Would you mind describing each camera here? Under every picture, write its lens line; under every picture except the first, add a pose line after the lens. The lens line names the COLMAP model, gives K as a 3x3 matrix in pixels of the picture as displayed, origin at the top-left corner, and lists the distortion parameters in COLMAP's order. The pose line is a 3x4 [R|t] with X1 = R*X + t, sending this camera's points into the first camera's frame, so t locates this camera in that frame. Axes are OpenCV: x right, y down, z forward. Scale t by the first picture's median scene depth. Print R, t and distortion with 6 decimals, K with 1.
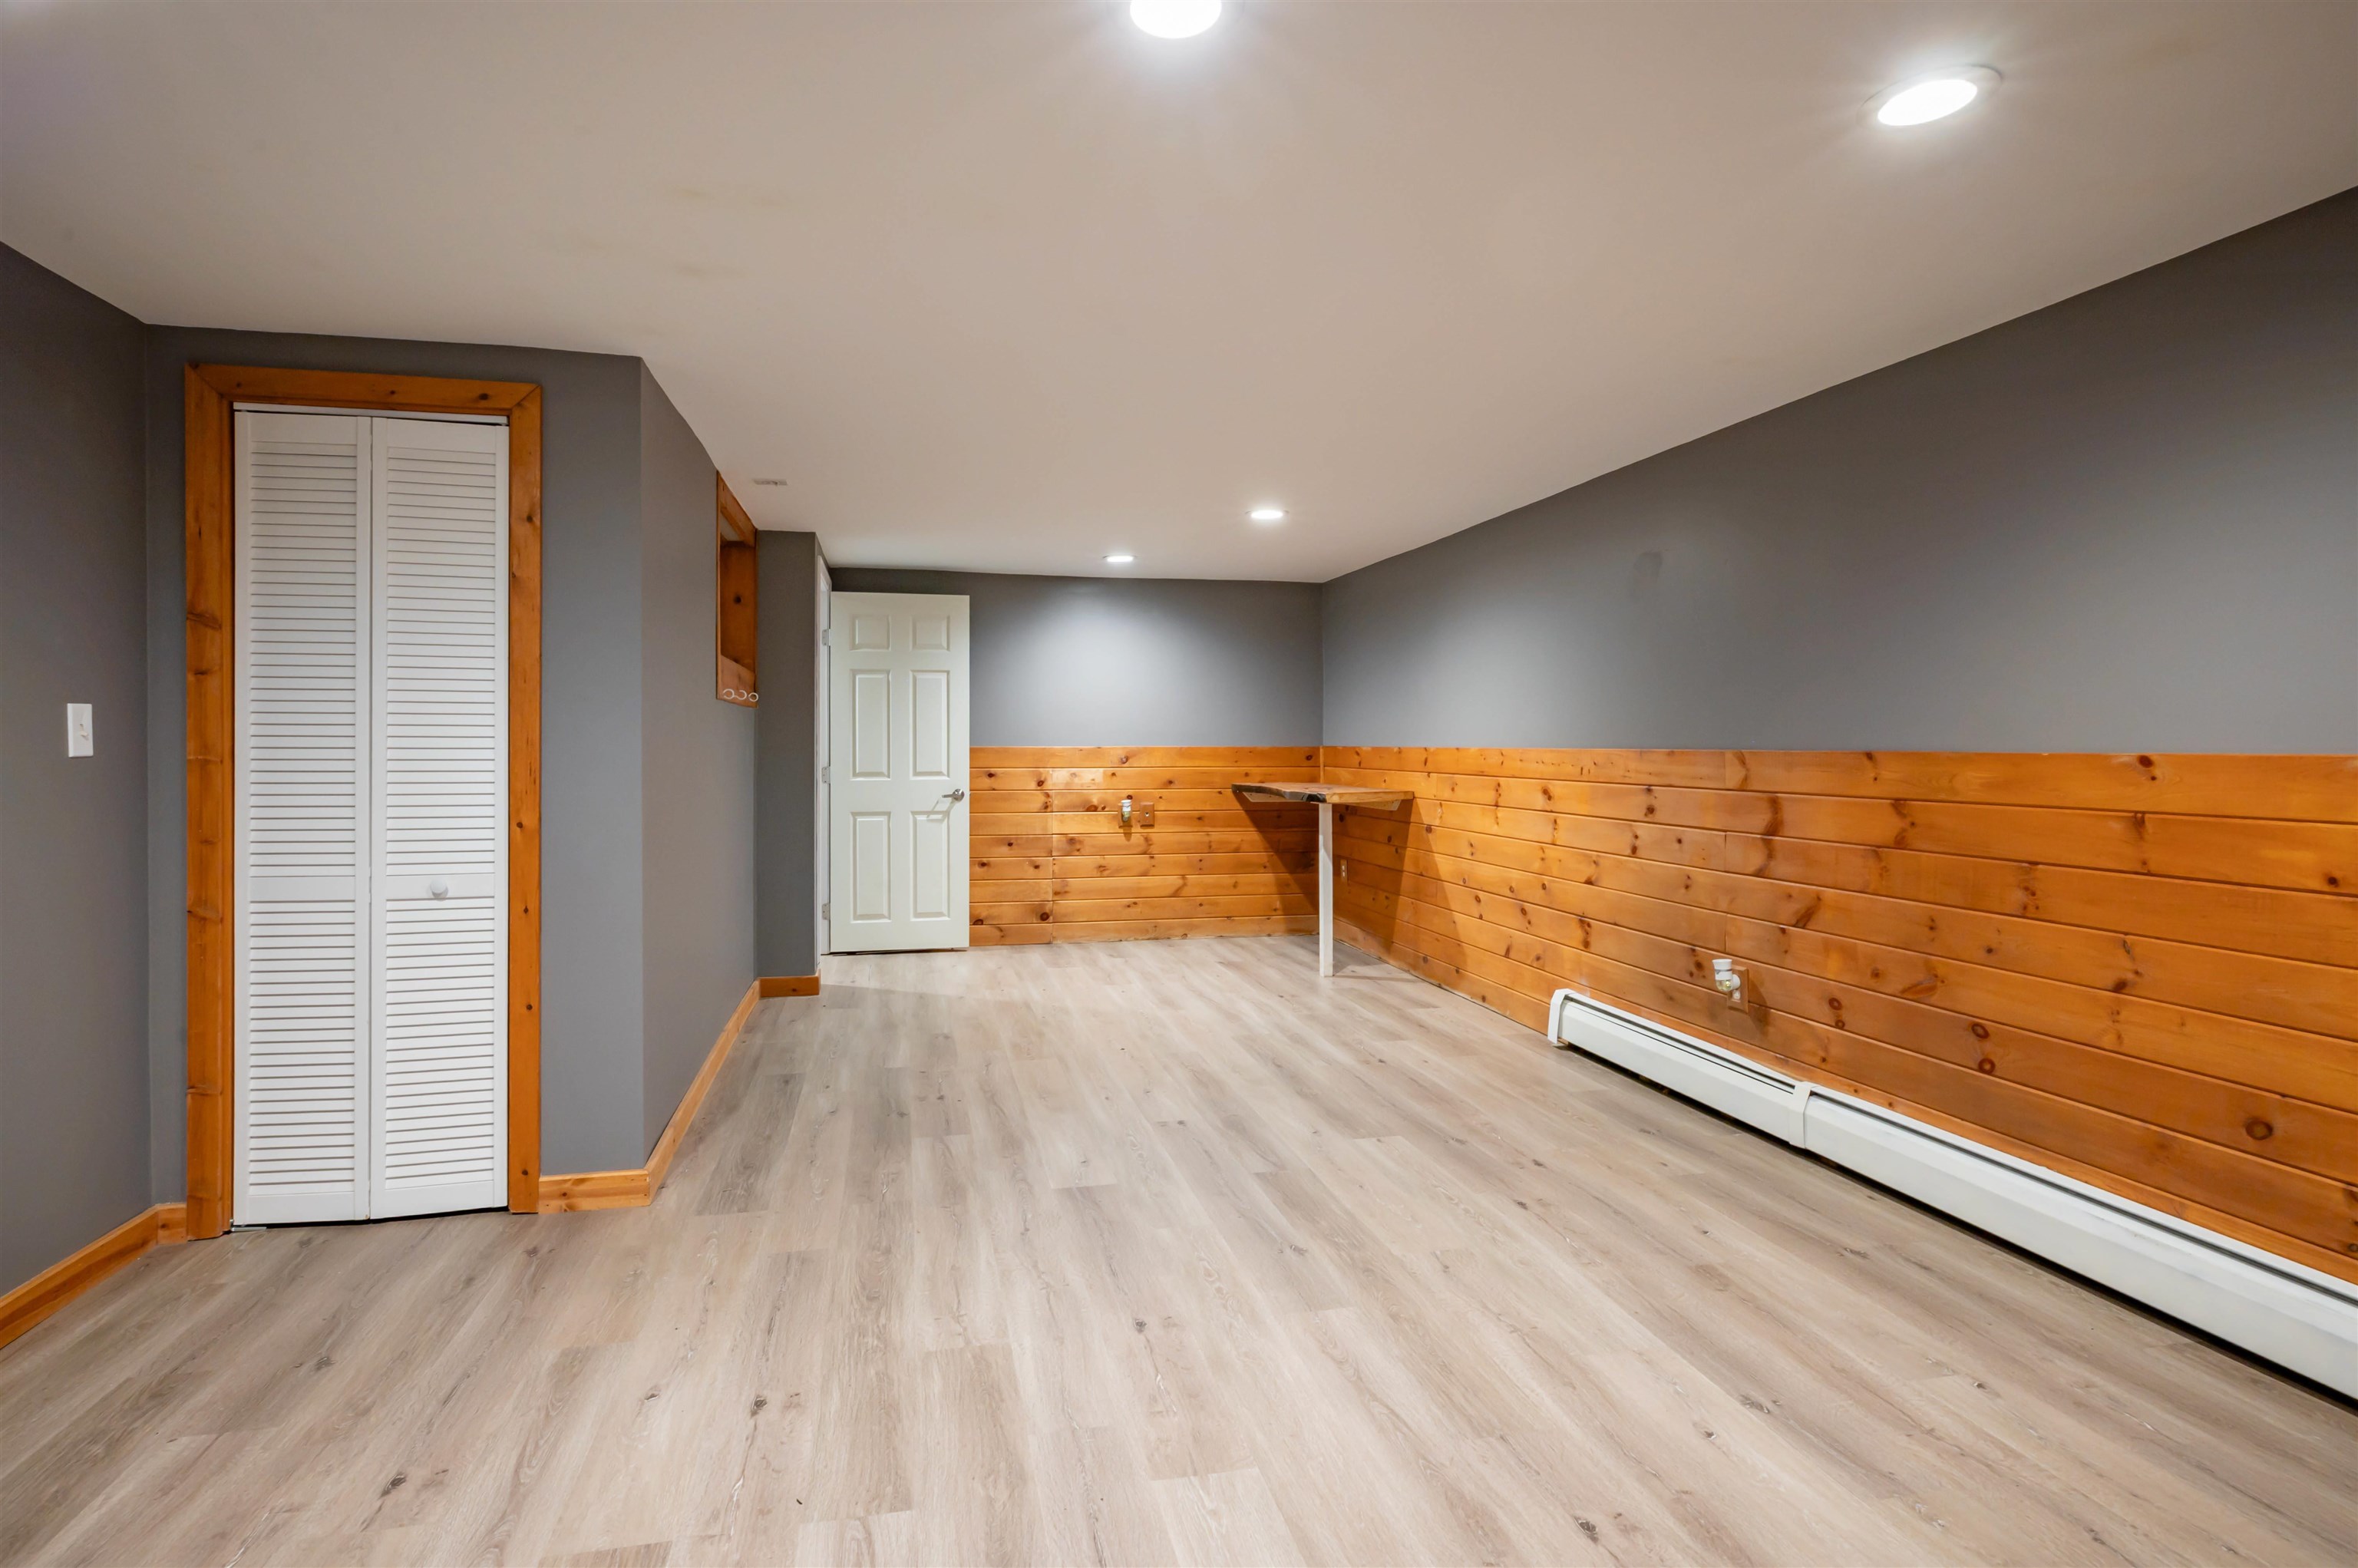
lens RADIAL K [[1159.1, 0, 1168.4], [0, 1159.1, 758.7], [0, 0, 1]] dist [-0.000141, 0.000867]
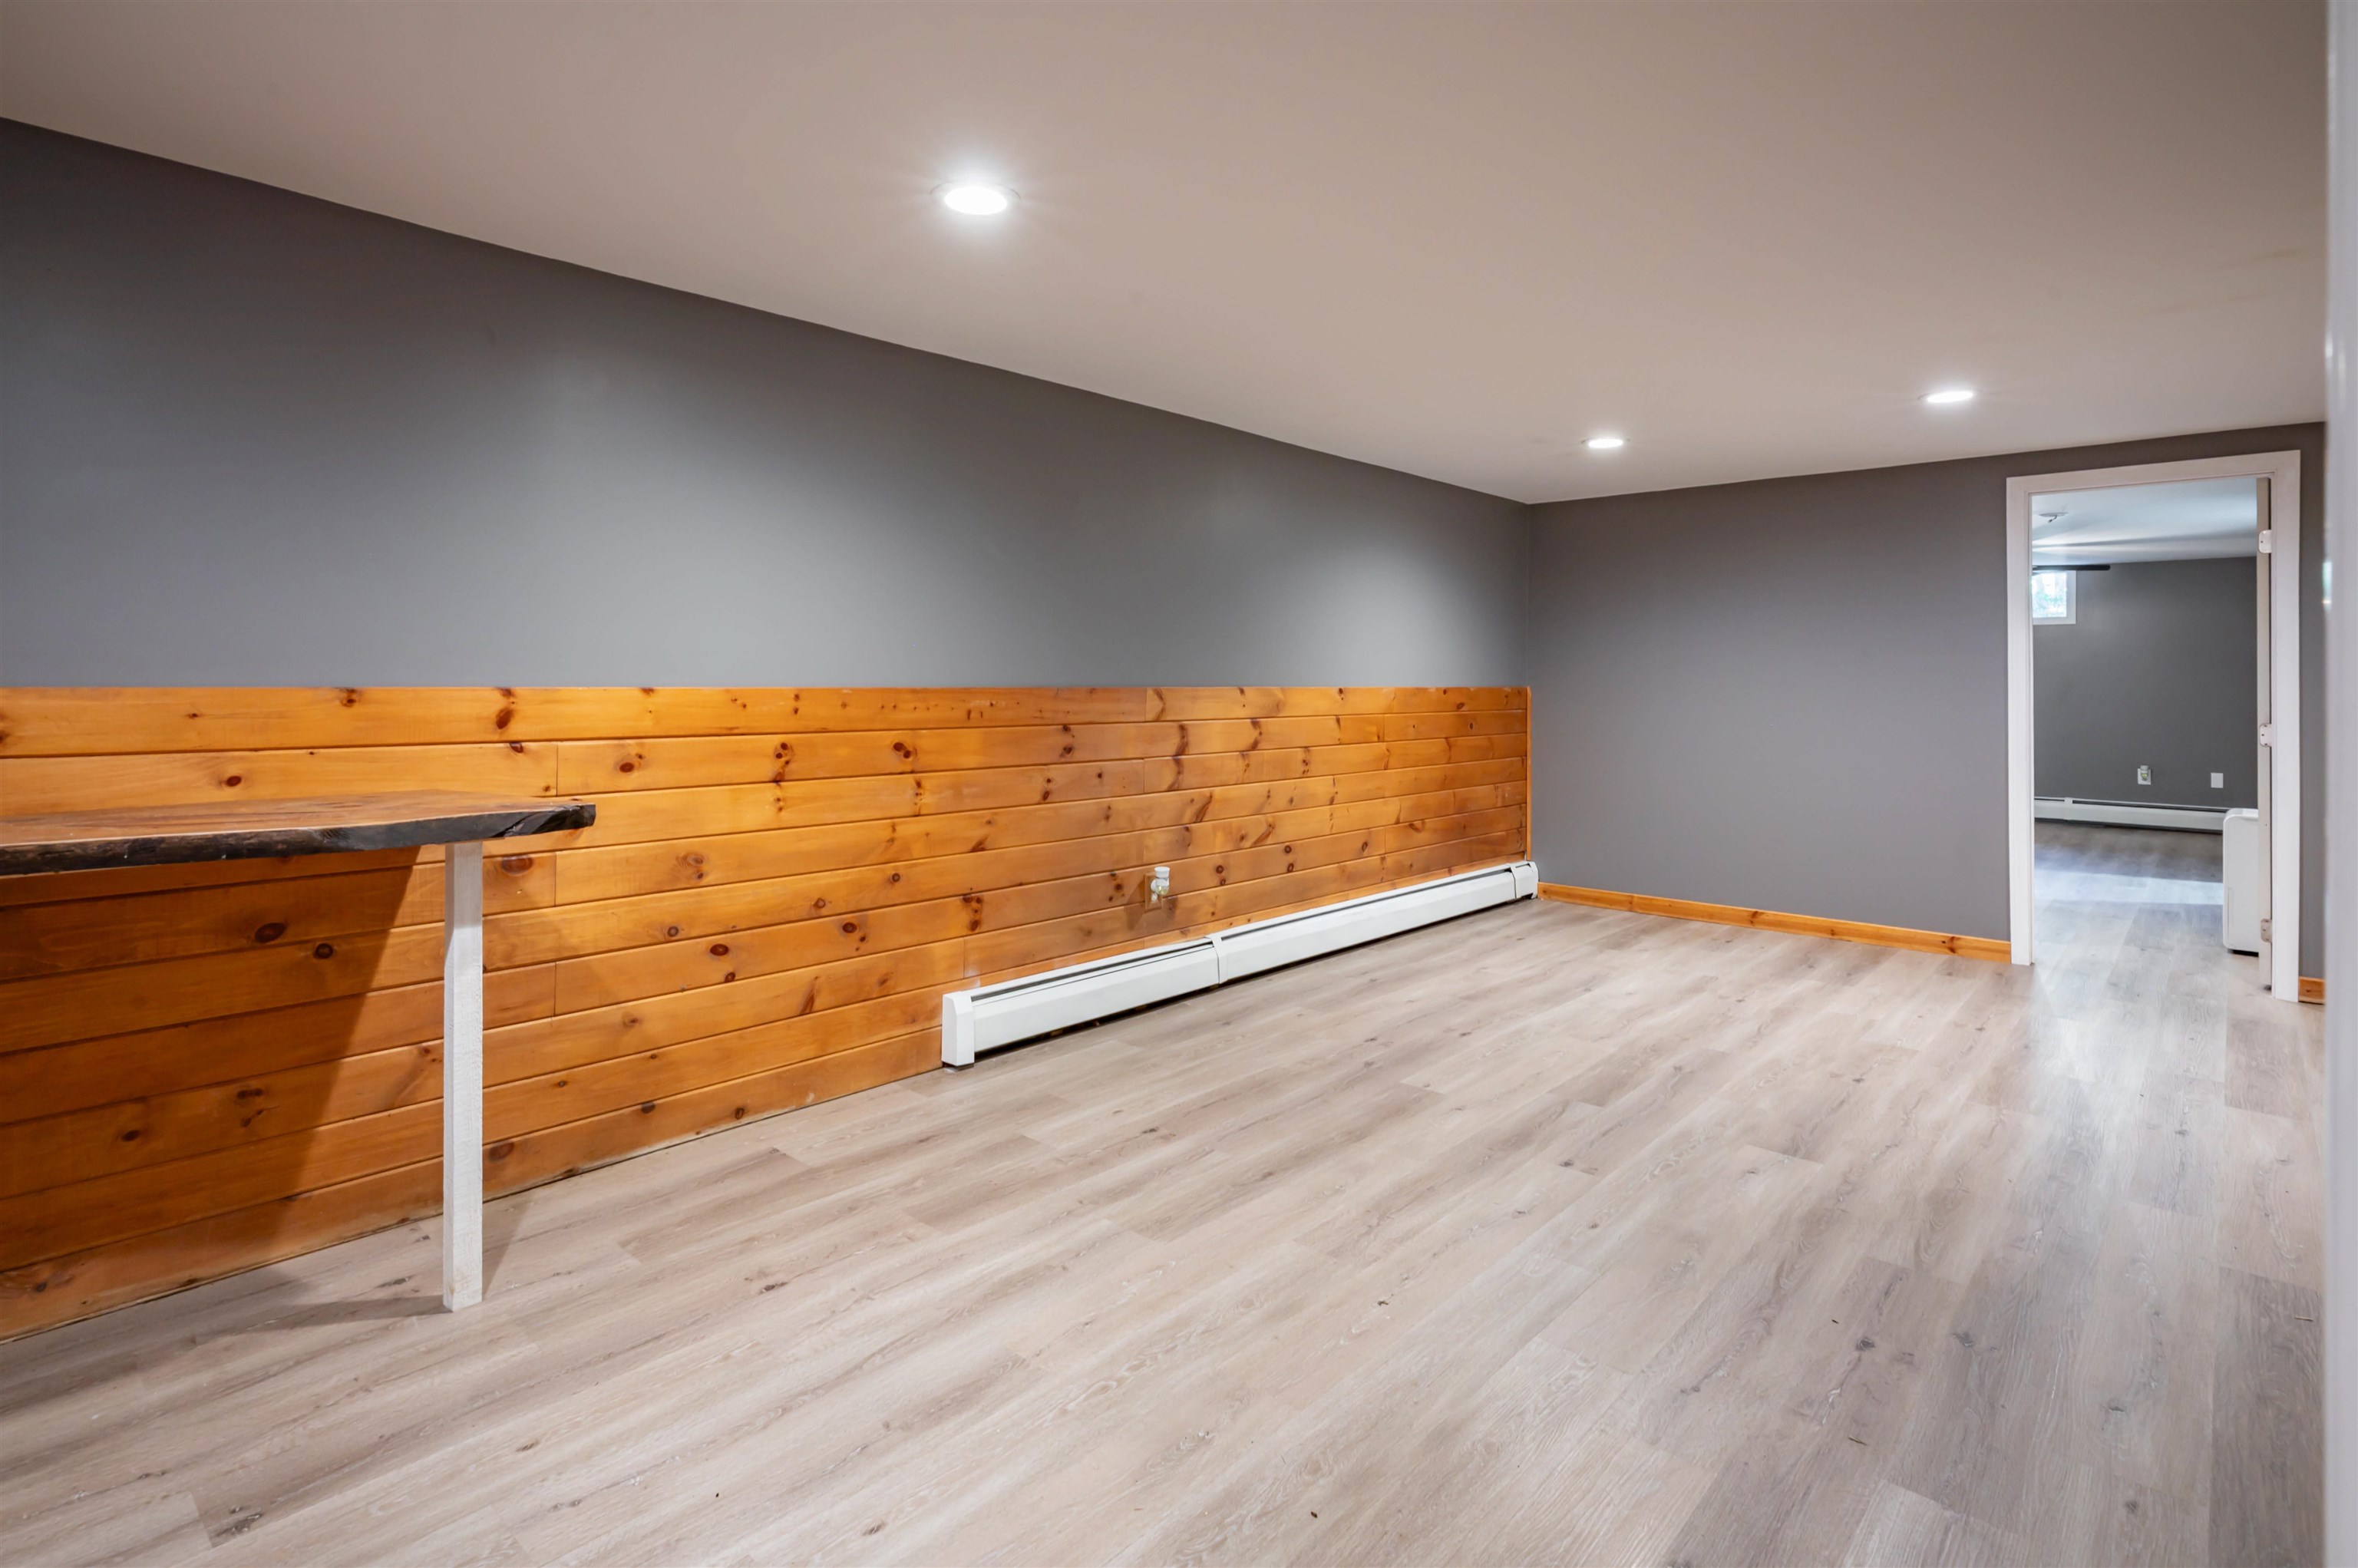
lens RADIAL K [[1179.8, 0, 1142.8], [0, 1179.8, 674.8], [0, 0, 1]] dist [-0.000412, 0.002467]
pose [[-0.562944, 0.001564, 0.826493, -0.517970], [0.005307, 0.999984, 0.001722, -0.023740], [-0.826478, 0.005355, -0.562944, 1.781048]]
